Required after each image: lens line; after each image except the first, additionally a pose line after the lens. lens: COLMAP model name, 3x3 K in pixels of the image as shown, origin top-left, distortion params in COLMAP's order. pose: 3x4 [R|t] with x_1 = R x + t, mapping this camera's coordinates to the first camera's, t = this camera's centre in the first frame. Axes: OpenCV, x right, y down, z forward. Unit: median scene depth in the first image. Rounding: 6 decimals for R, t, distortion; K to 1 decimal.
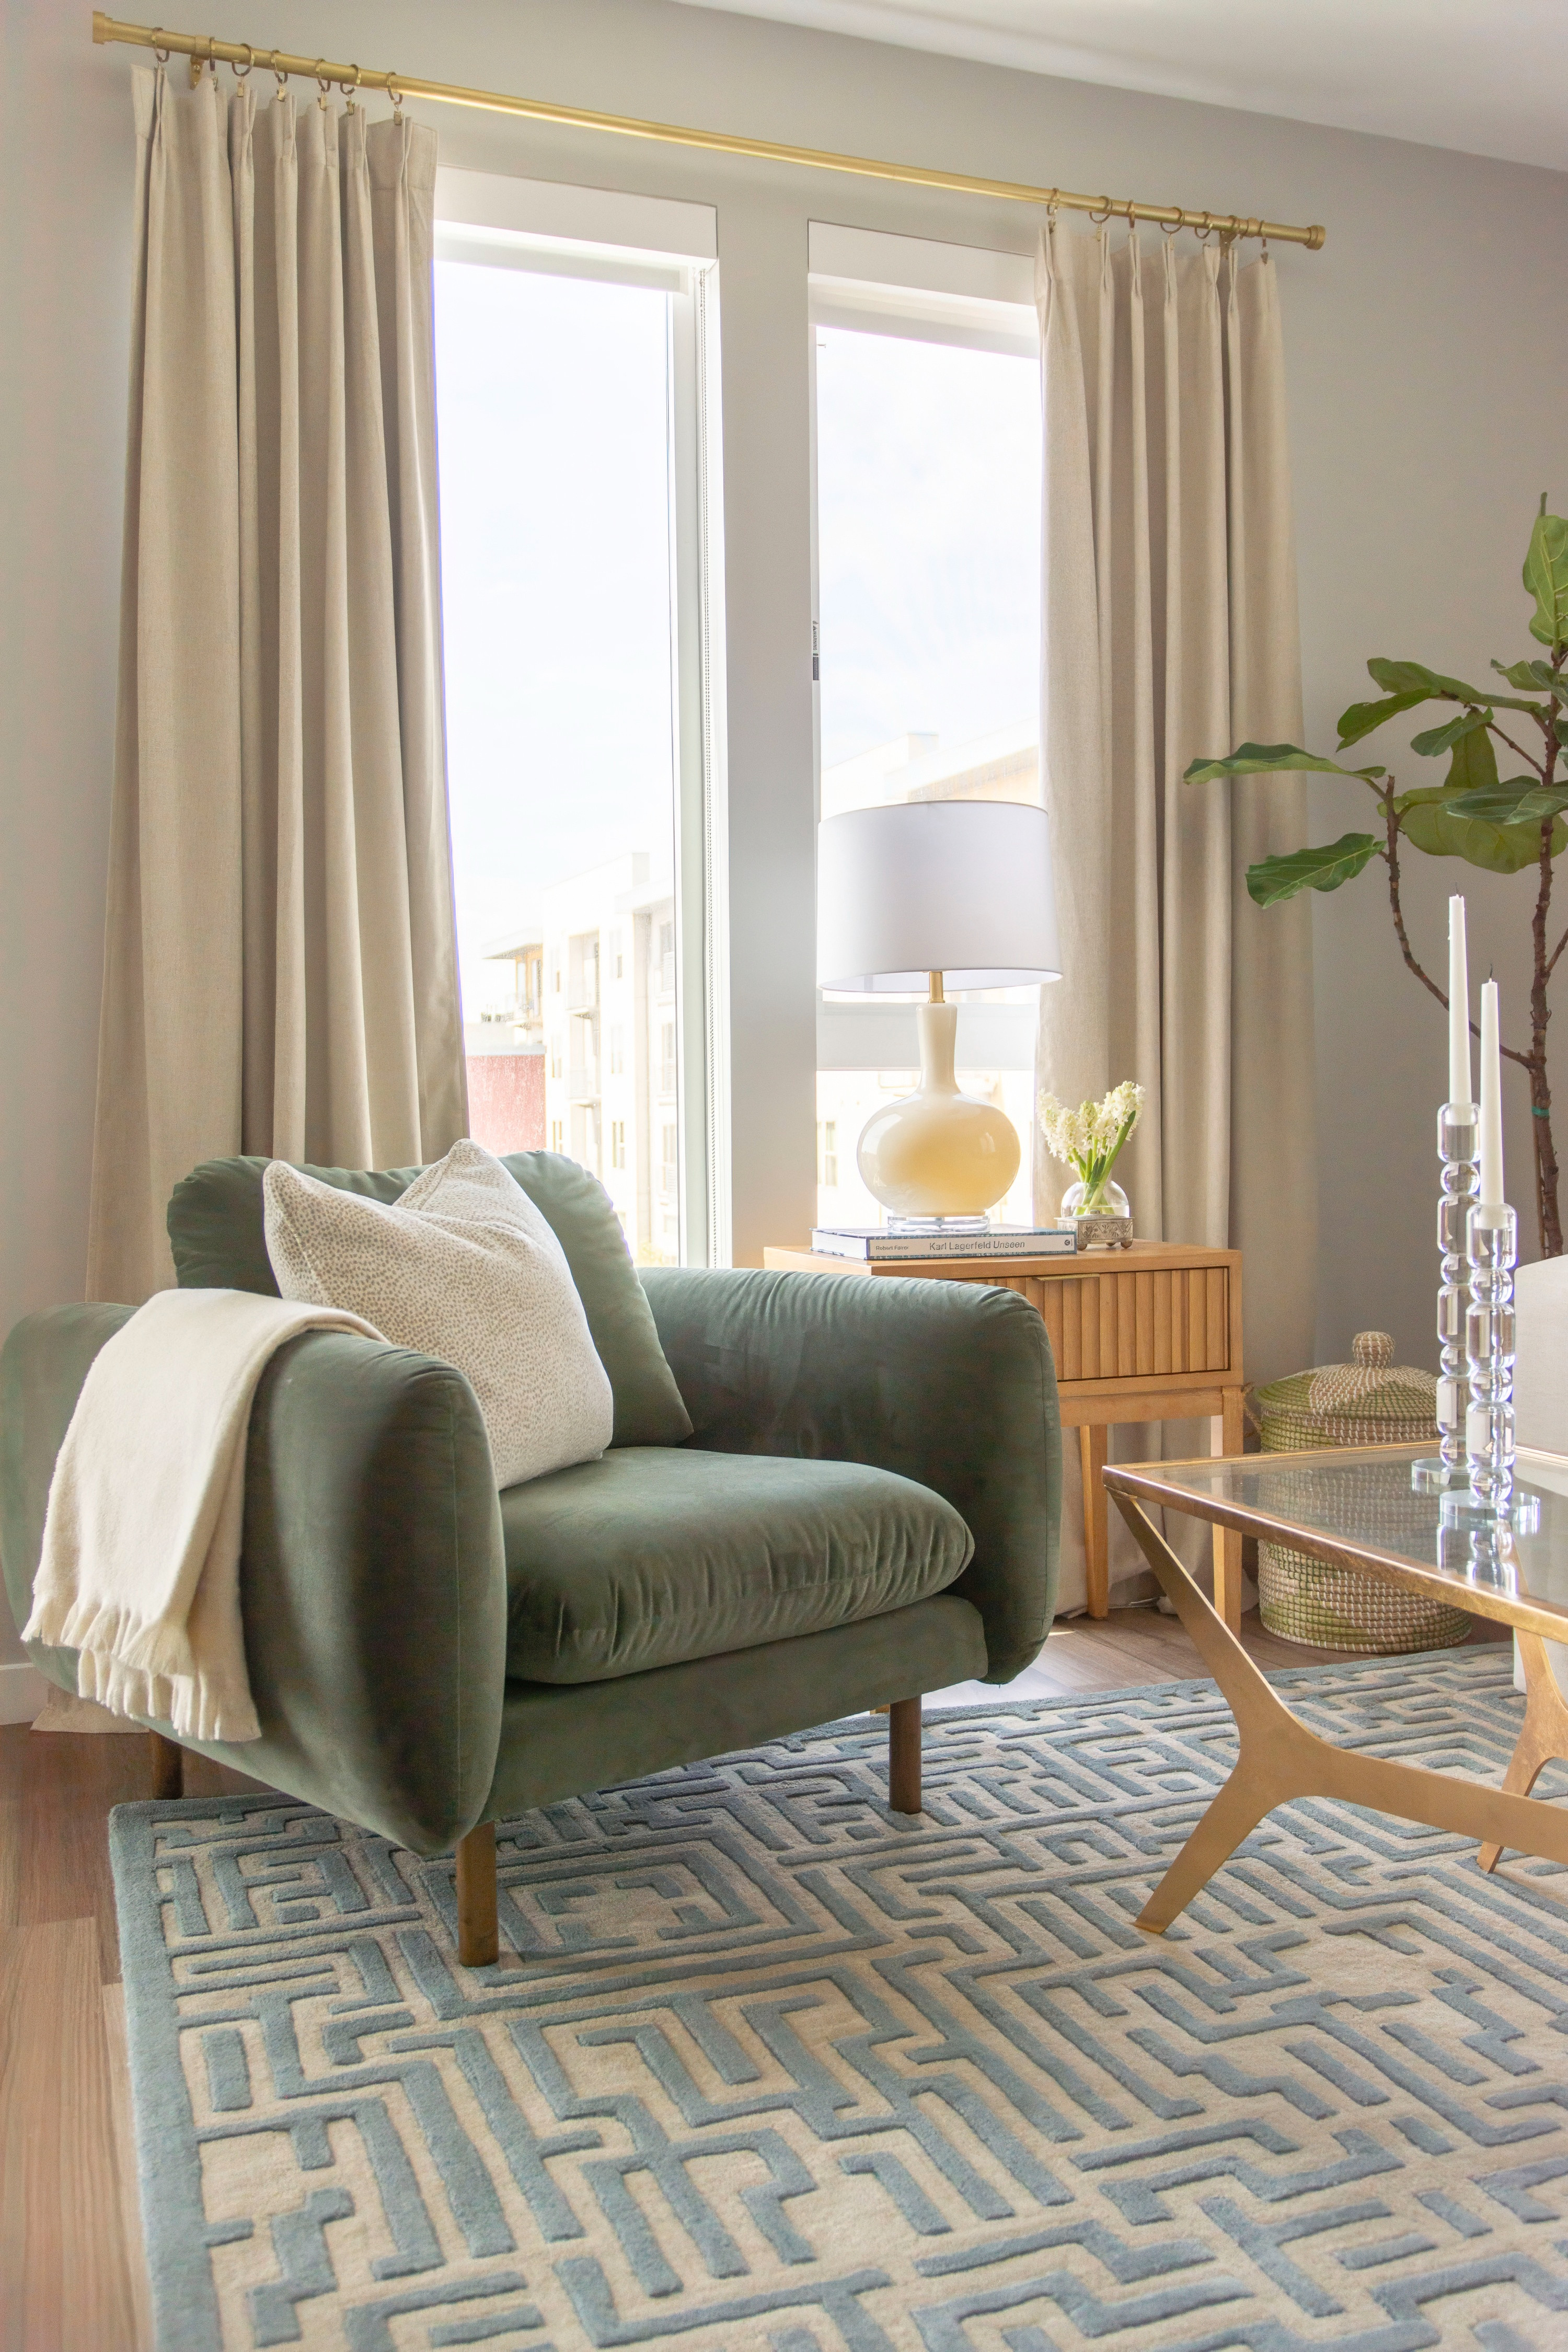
lens RADIAL K [[2042.4, 0, 783.9], [0, 2042.4, 1185.2], [0, 0, 1]] dist [-0.062376, 0.042516]
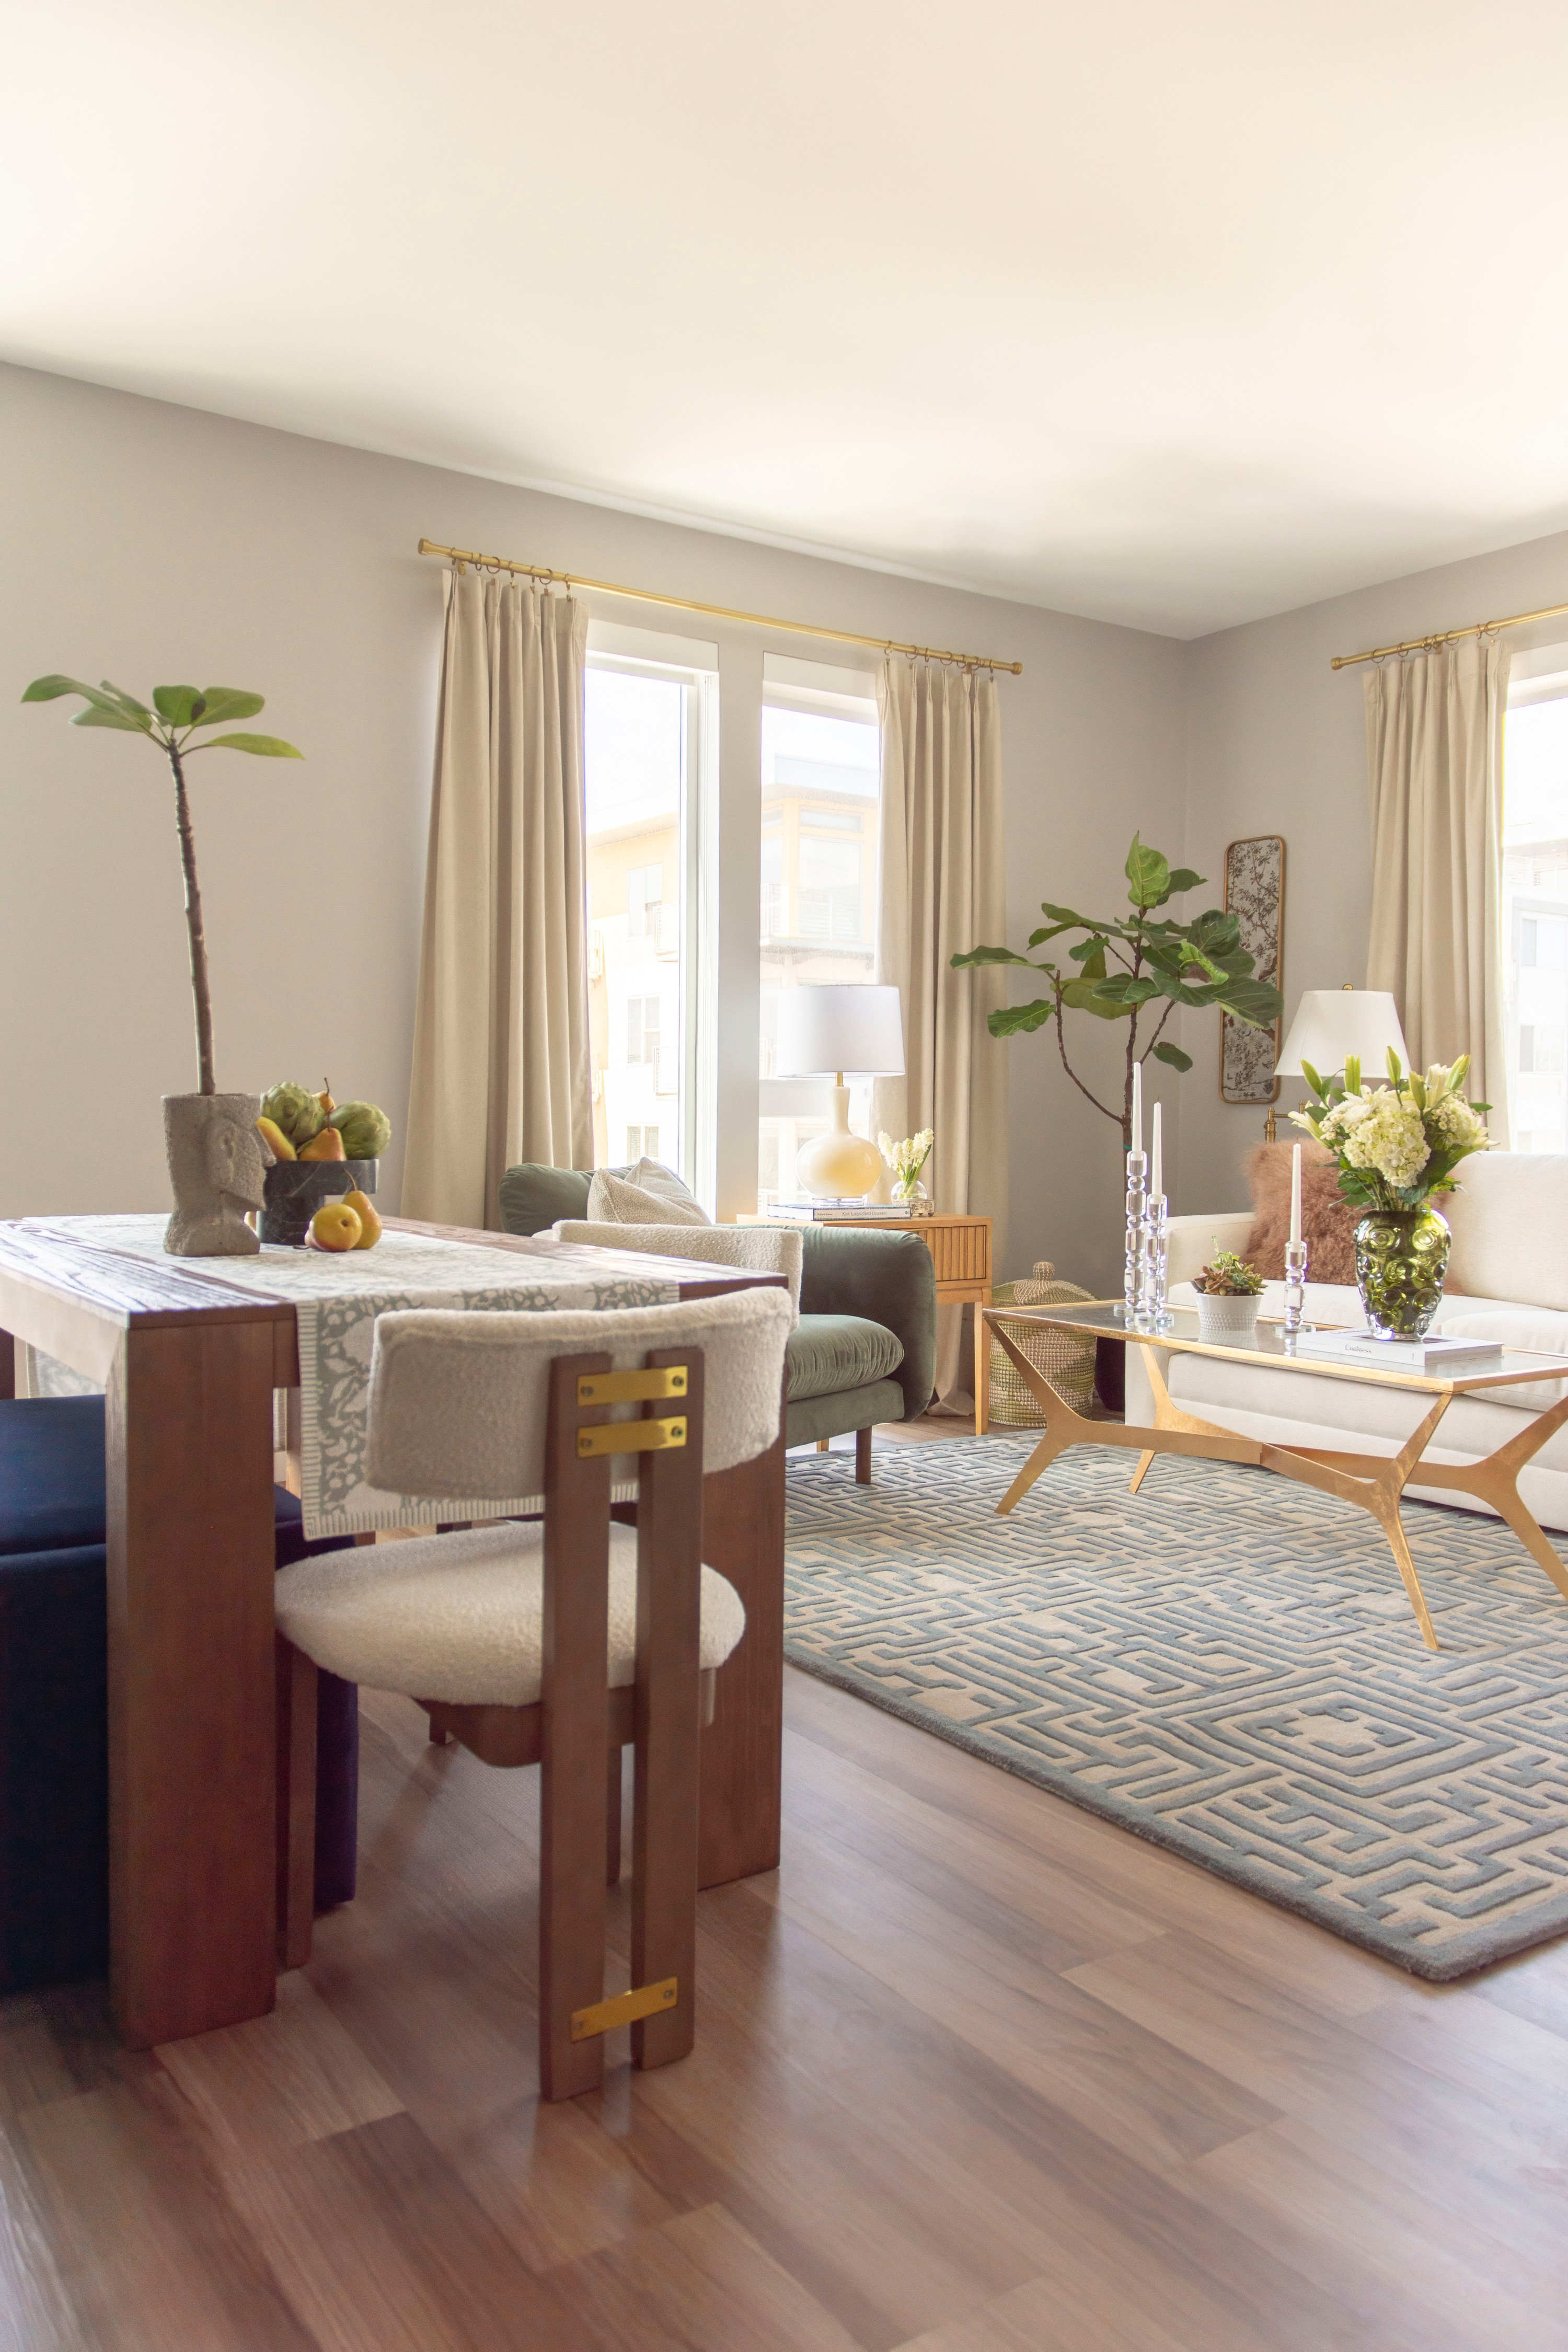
lens RADIAL K [[1786.9, 0, 787.7], [0, 1786.9, 1173.3], [0, 0, 1]] dist [-0.014052, -0.028929]
pose [[0.971599, 0.013955, 0.236221, -0.375089], [-0.013458, 0.999903, -0.003714, -0.001312], [-0.236250, 0.000429, 0.971692, -0.628139]]
